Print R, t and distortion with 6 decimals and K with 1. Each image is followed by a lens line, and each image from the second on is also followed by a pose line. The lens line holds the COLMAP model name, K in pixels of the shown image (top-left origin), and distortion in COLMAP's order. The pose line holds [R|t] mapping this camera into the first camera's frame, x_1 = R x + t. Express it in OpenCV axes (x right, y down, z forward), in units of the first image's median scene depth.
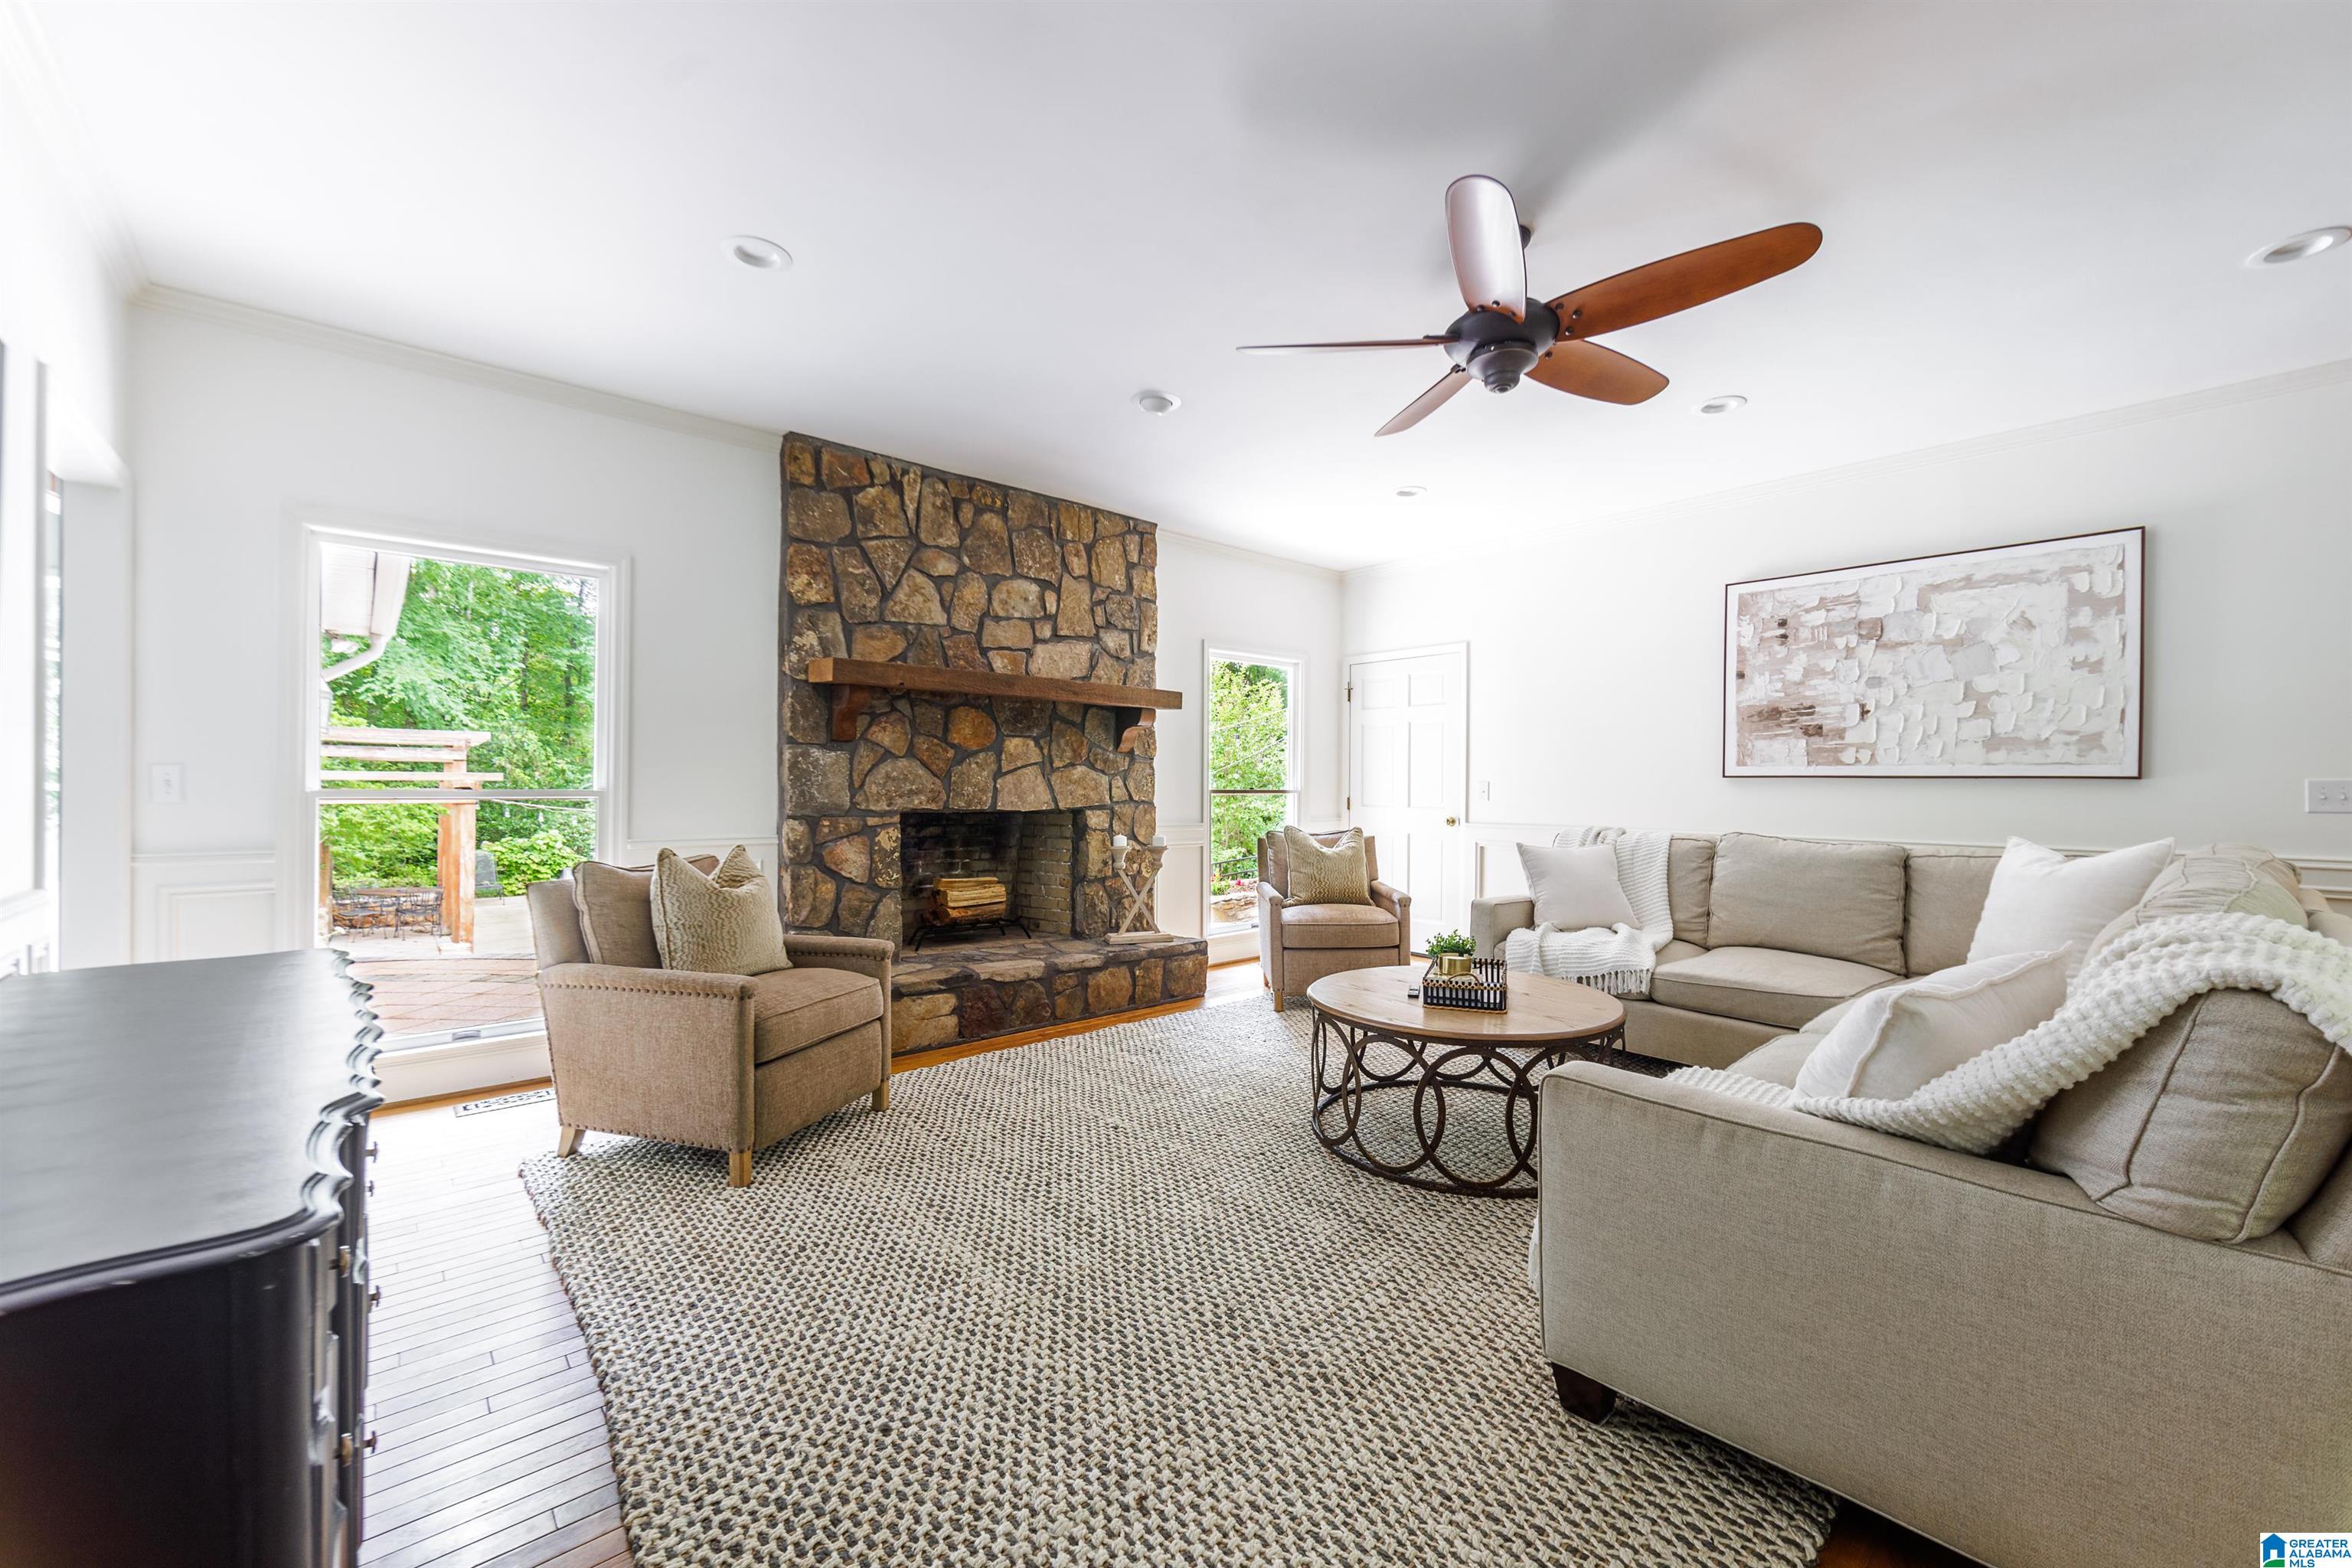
lens RADIAL K [[930.8, 0, 1185.7], [0, 930.8, 792.7], [0, 0, 1]] dist [0.001210, 0.000110]
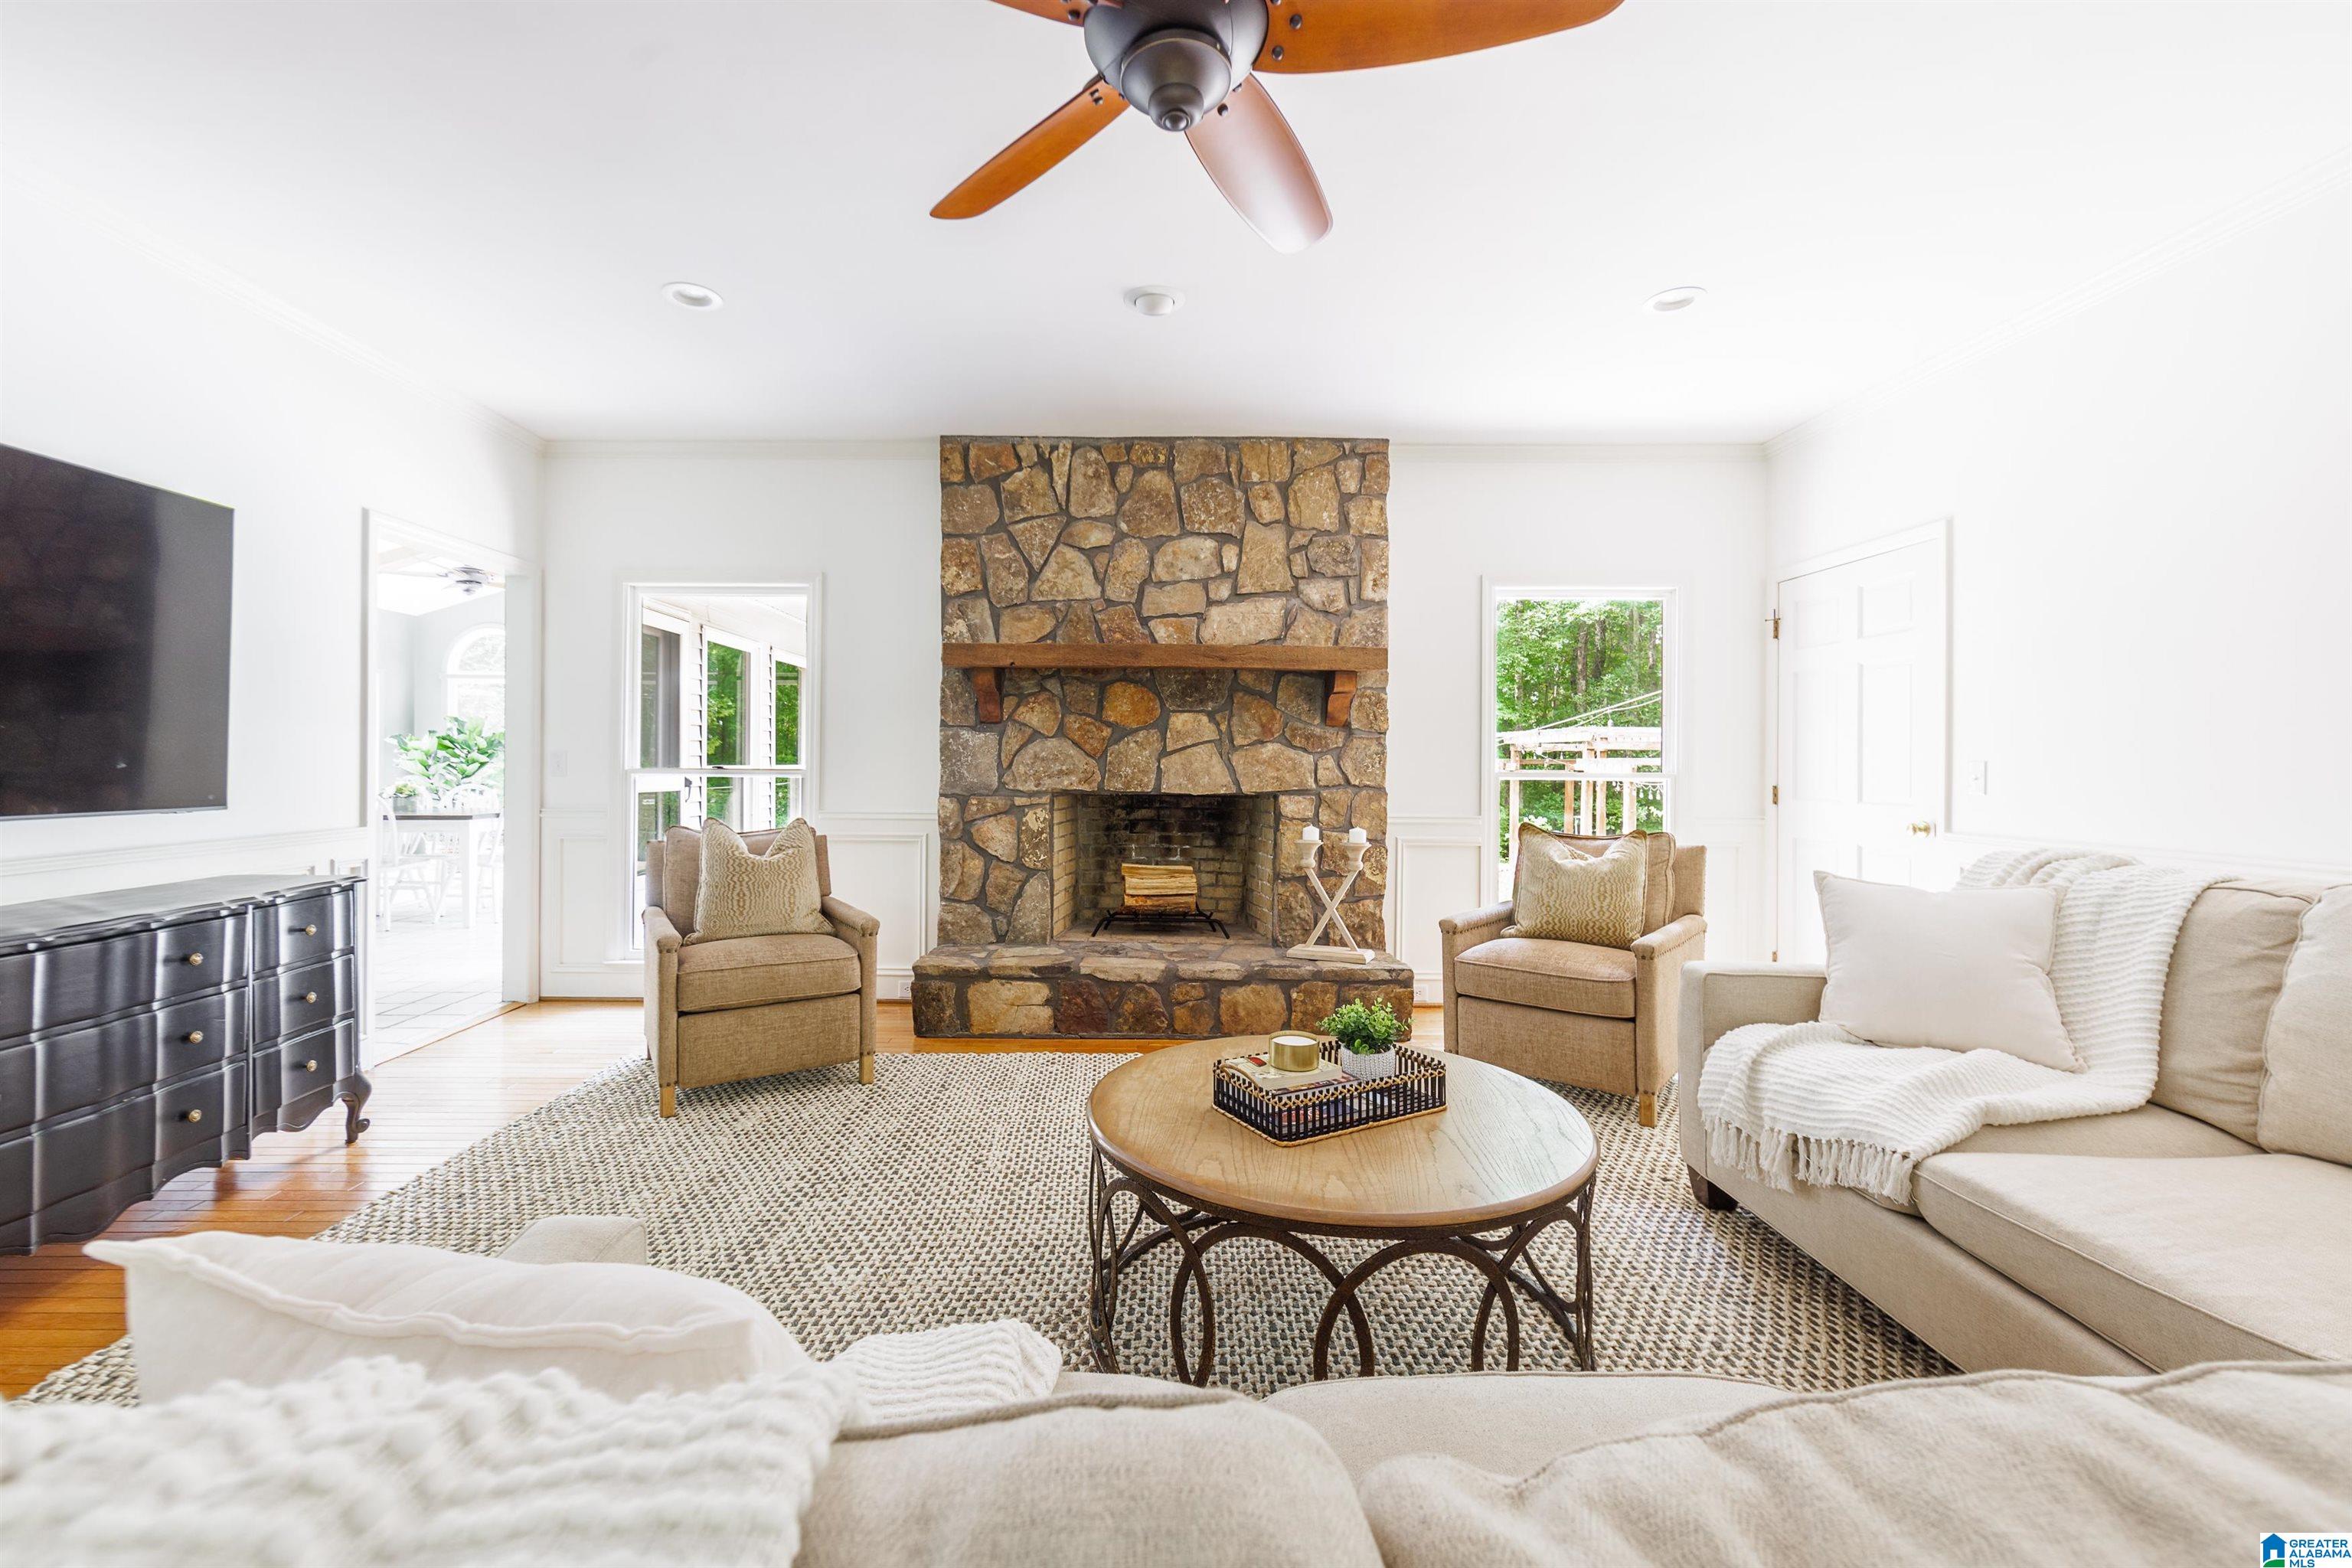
lens RADIAL K [[960.1, 0, 1173.0], [0, 960.1, 764.9], [0, 0, 1]] dist [0.000421, 0.000147]
pose [[0.744962, 0.000660, -0.667107, 0.451559], [-0.007143, 0.999950, -0.006987, -0.002359], [0.667069, 0.009970, 0.744929, 0.314871]]
